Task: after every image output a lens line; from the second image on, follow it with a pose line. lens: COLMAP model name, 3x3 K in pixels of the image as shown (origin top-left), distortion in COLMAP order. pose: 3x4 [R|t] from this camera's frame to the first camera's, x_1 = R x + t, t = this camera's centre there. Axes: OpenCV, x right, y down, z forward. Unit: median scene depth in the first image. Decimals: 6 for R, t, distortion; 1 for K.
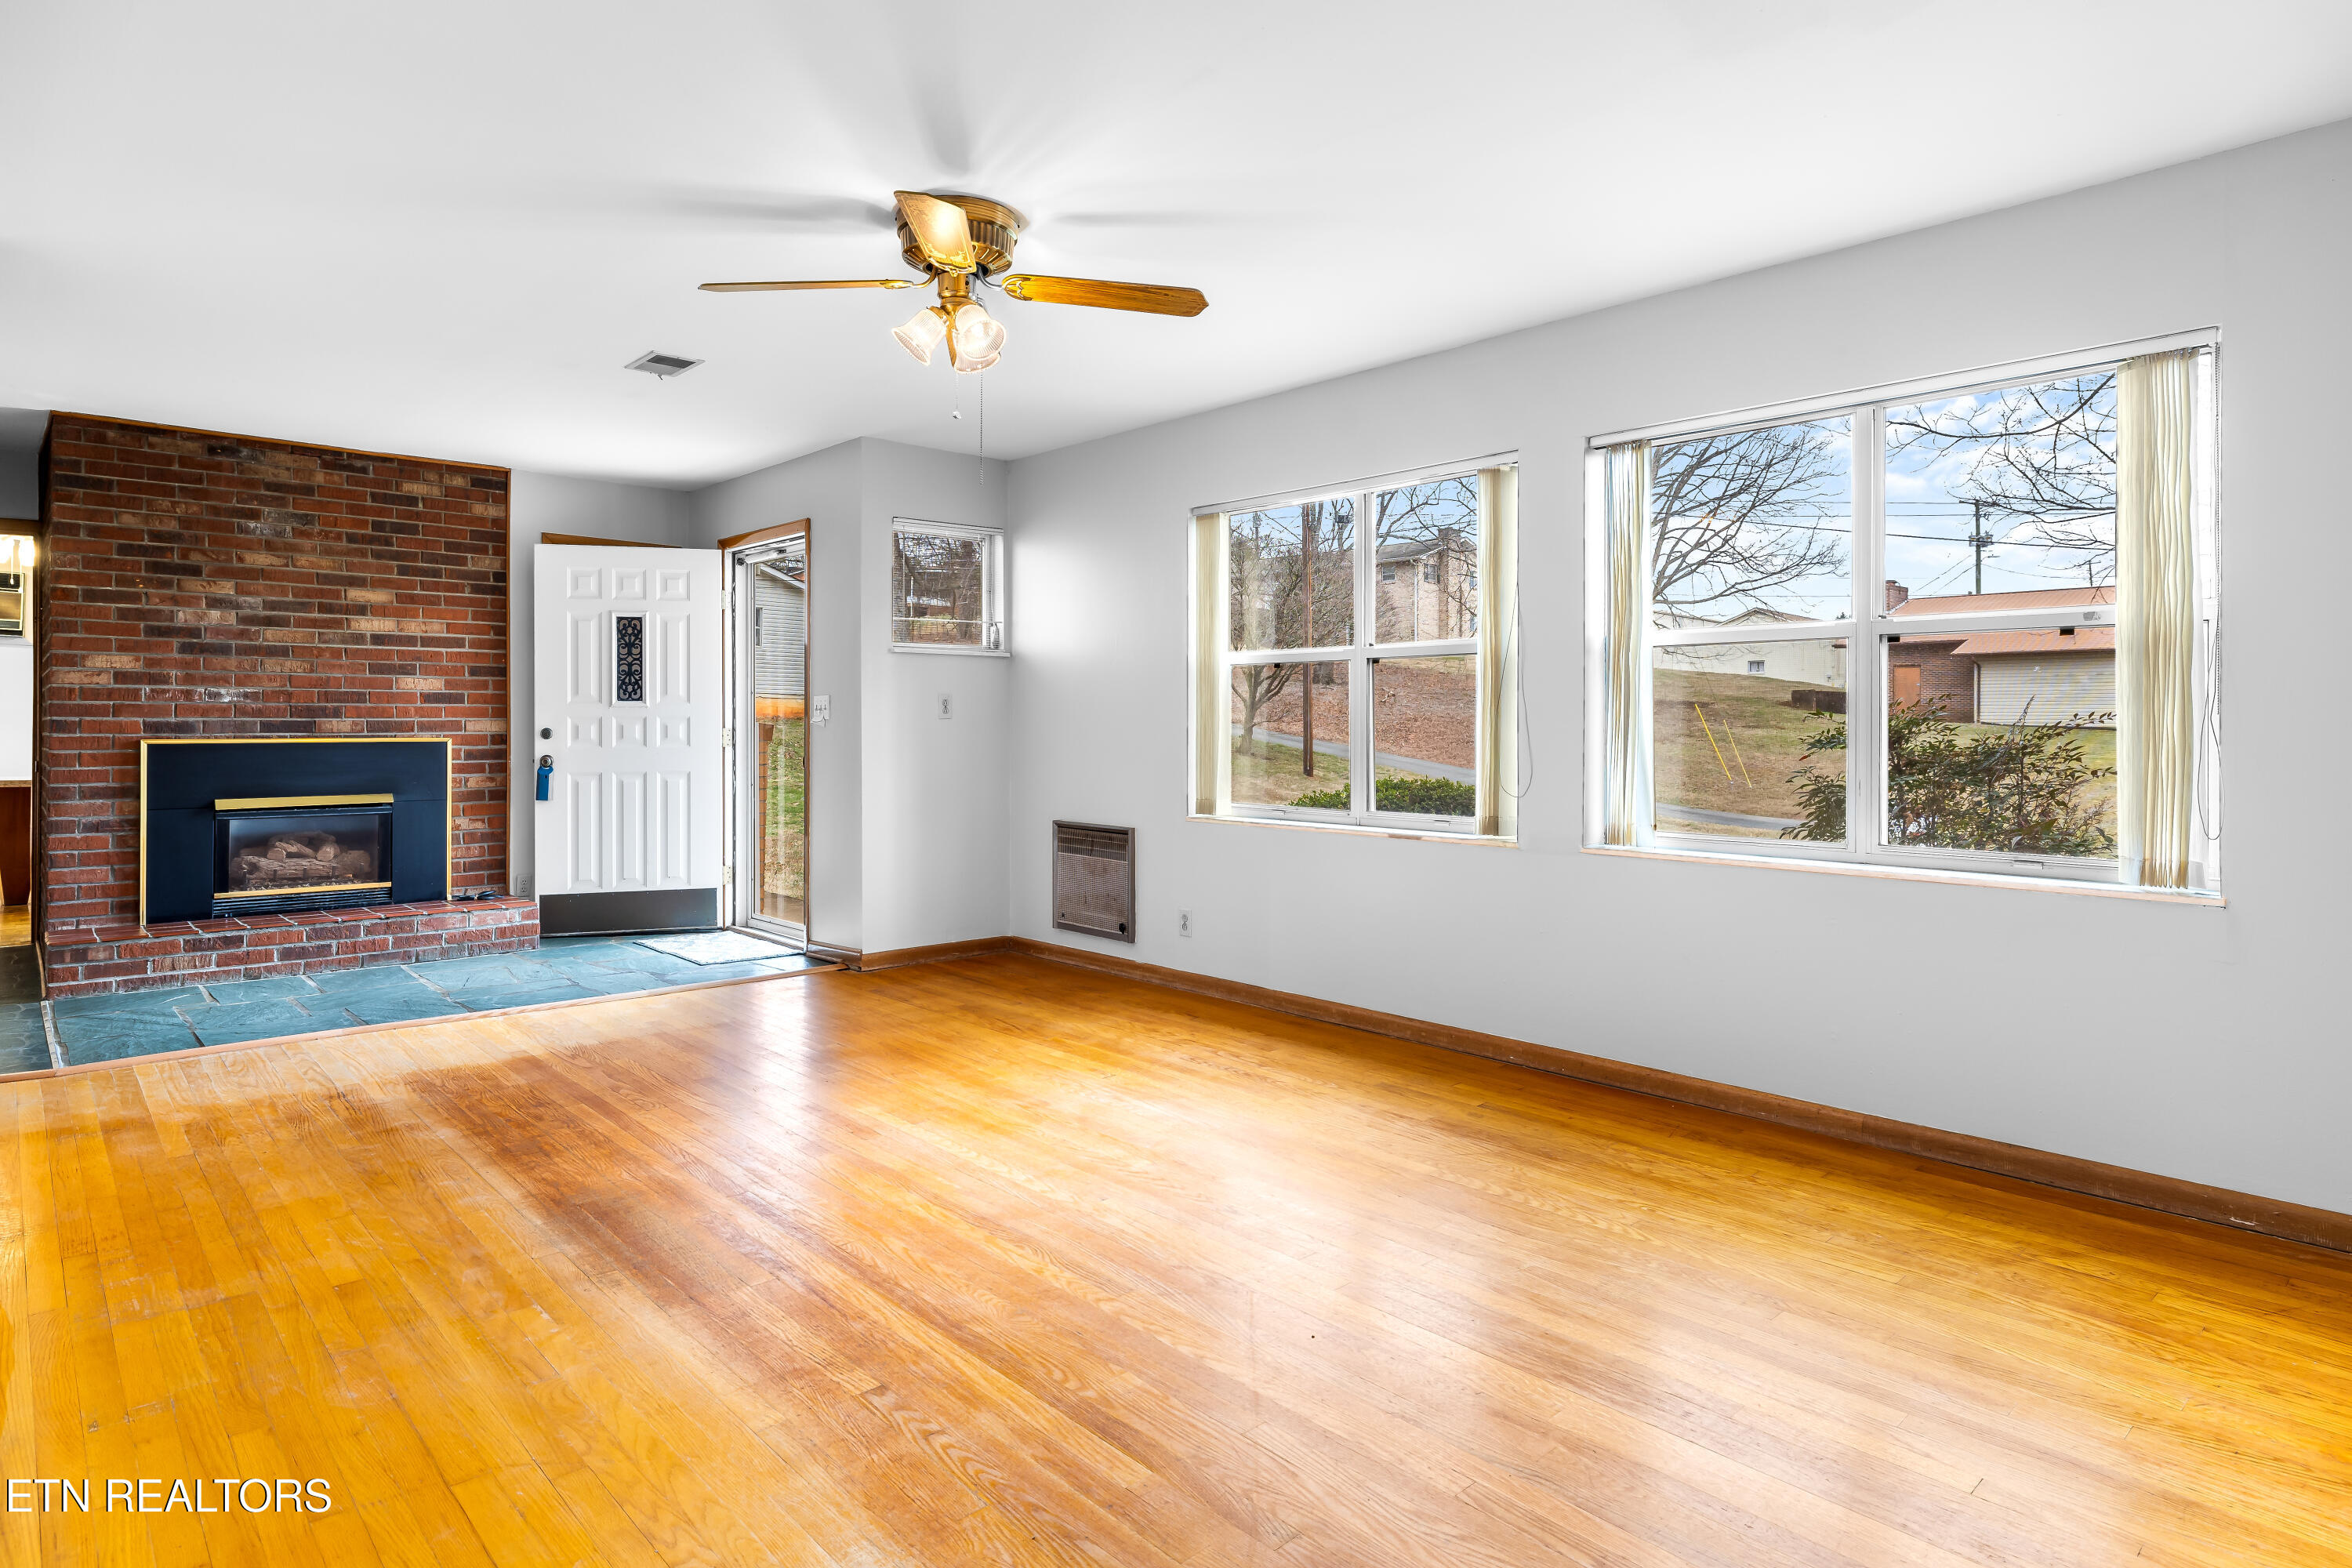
lens RADIAL K [[1290.6, 0, 1165.9], [0, 1290.6, 726.2], [0, 0, 1]] dist [0.002464, -0.001598]
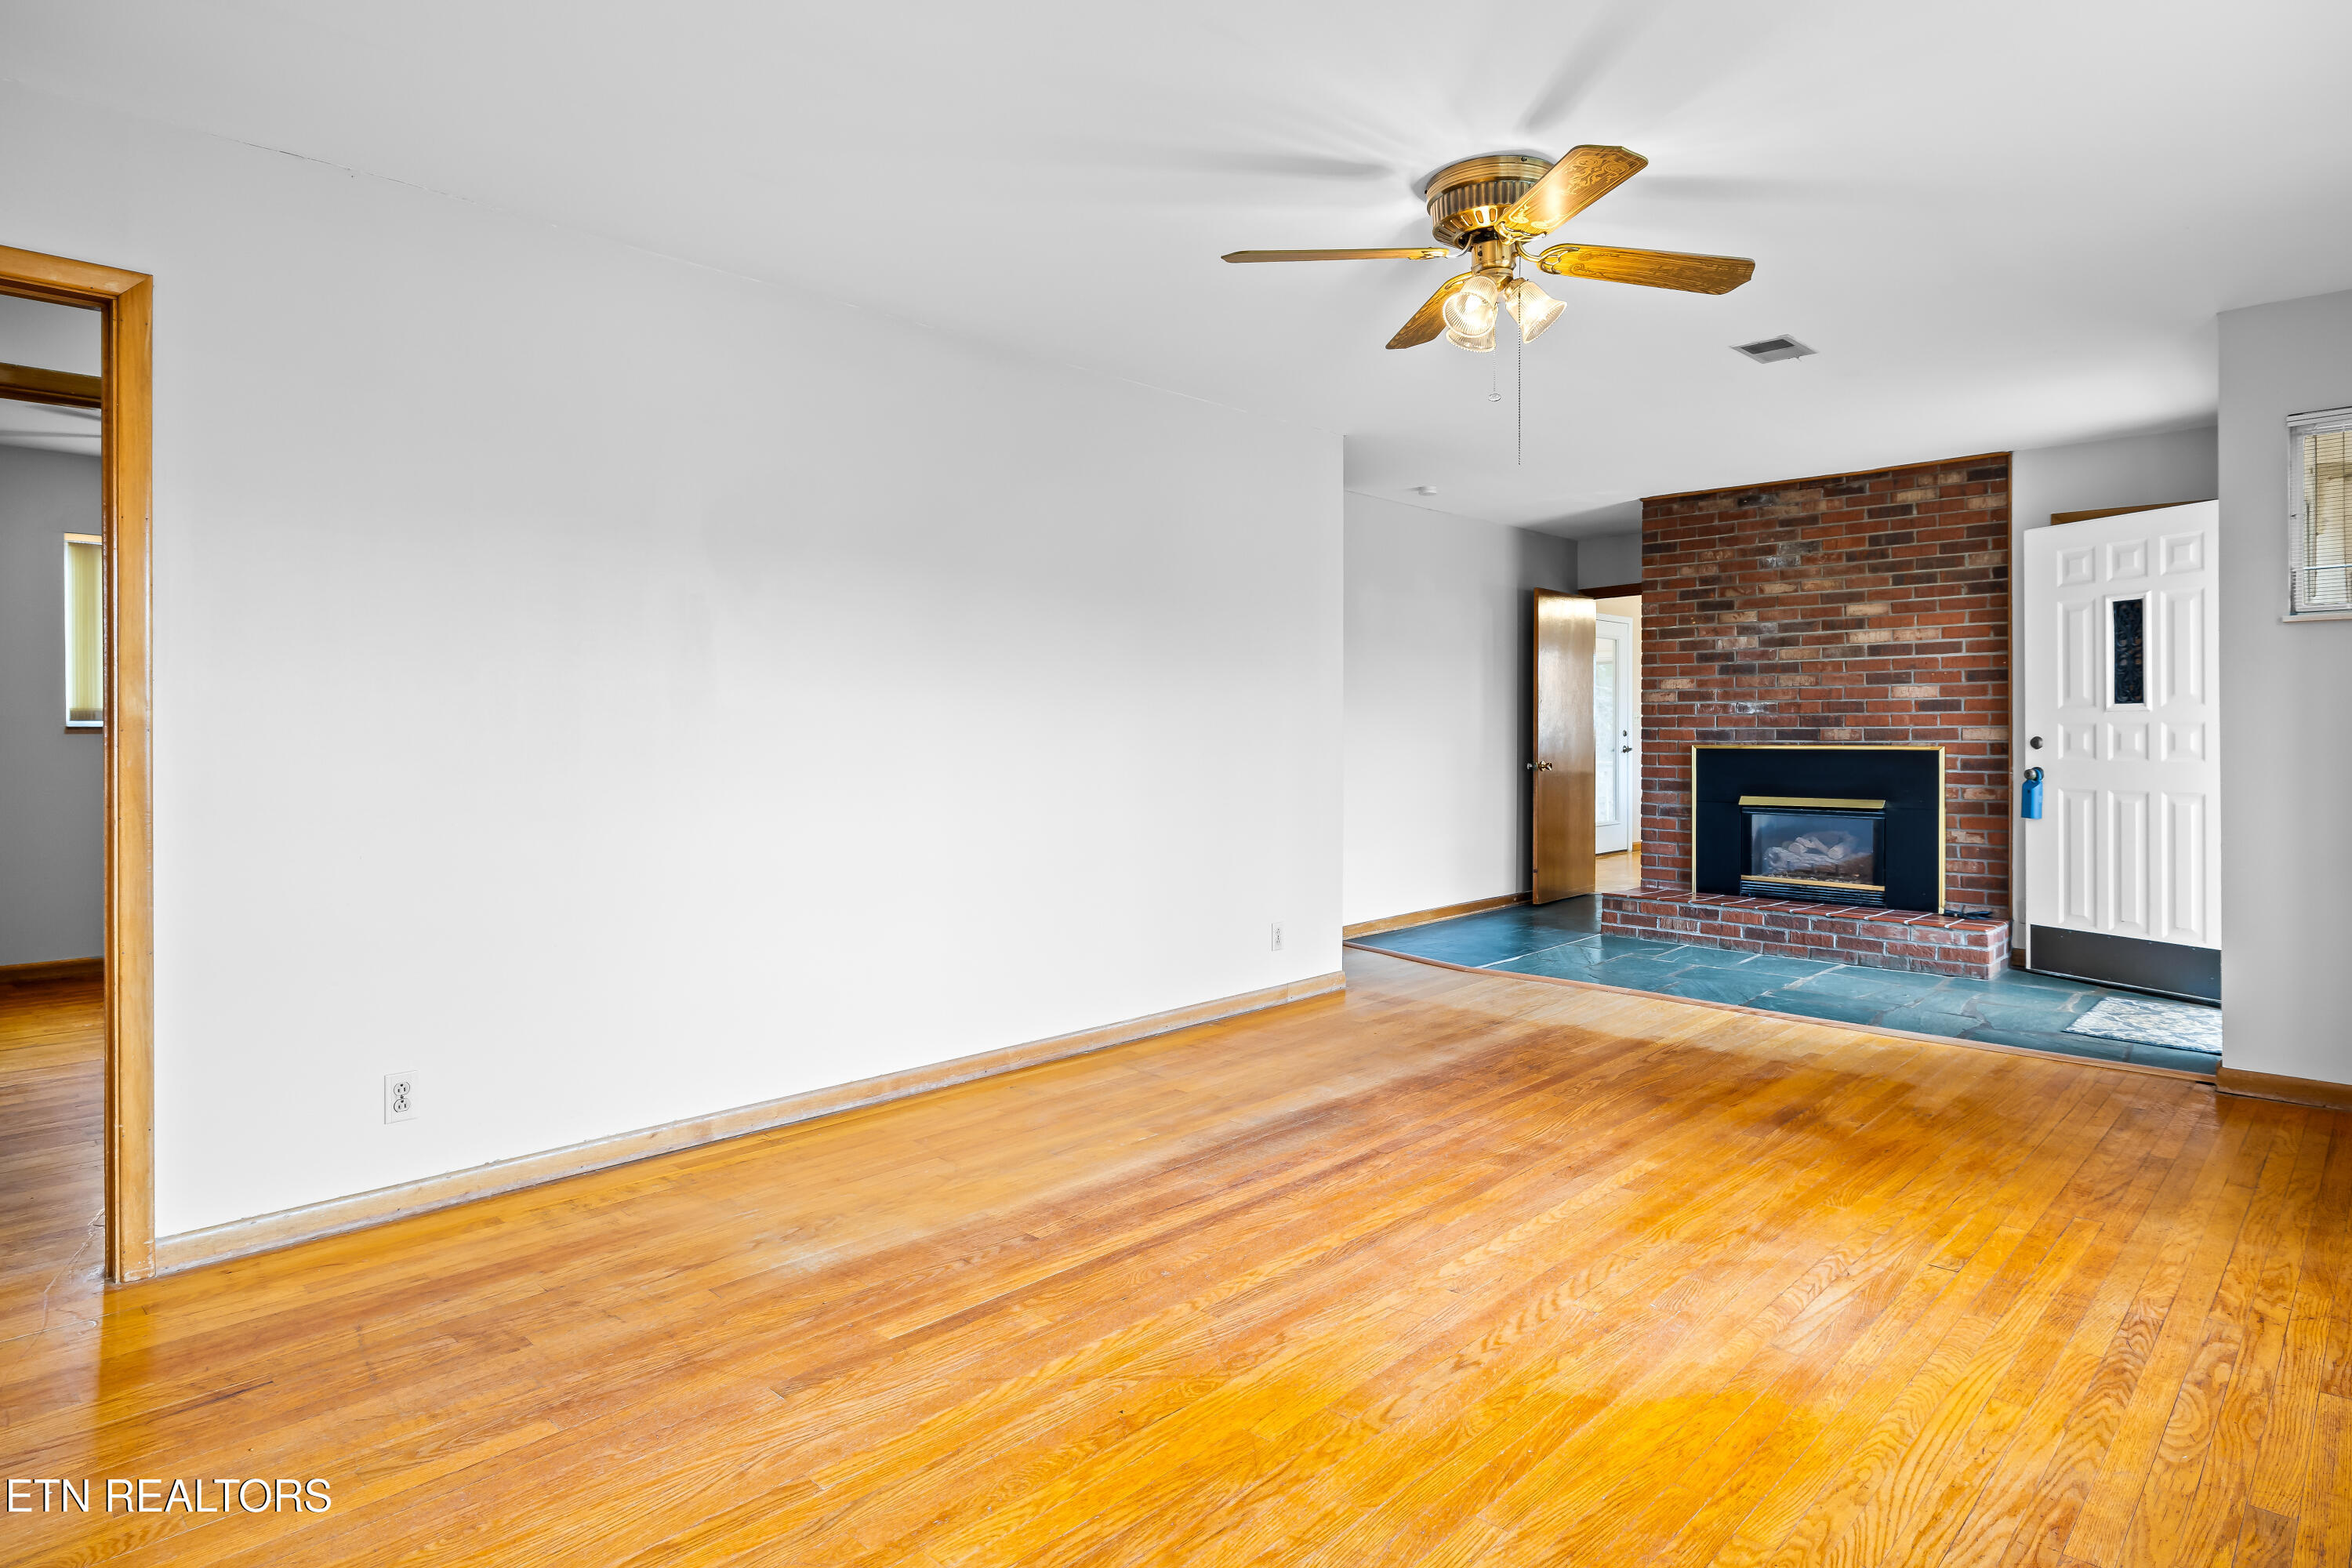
lens RADIAL K [[1290.6, 0, 1164.3], [0, 1290.6, 734.3], [0, 0, 1]] dist [0.002464, -0.001598]
pose [[0.058207, 0.000586, -0.998304, 0.410239], [0.000261, 1.000000, 0.000603, -0.000828], [0.998305, -0.000295, 0.058207, 0.393620]]
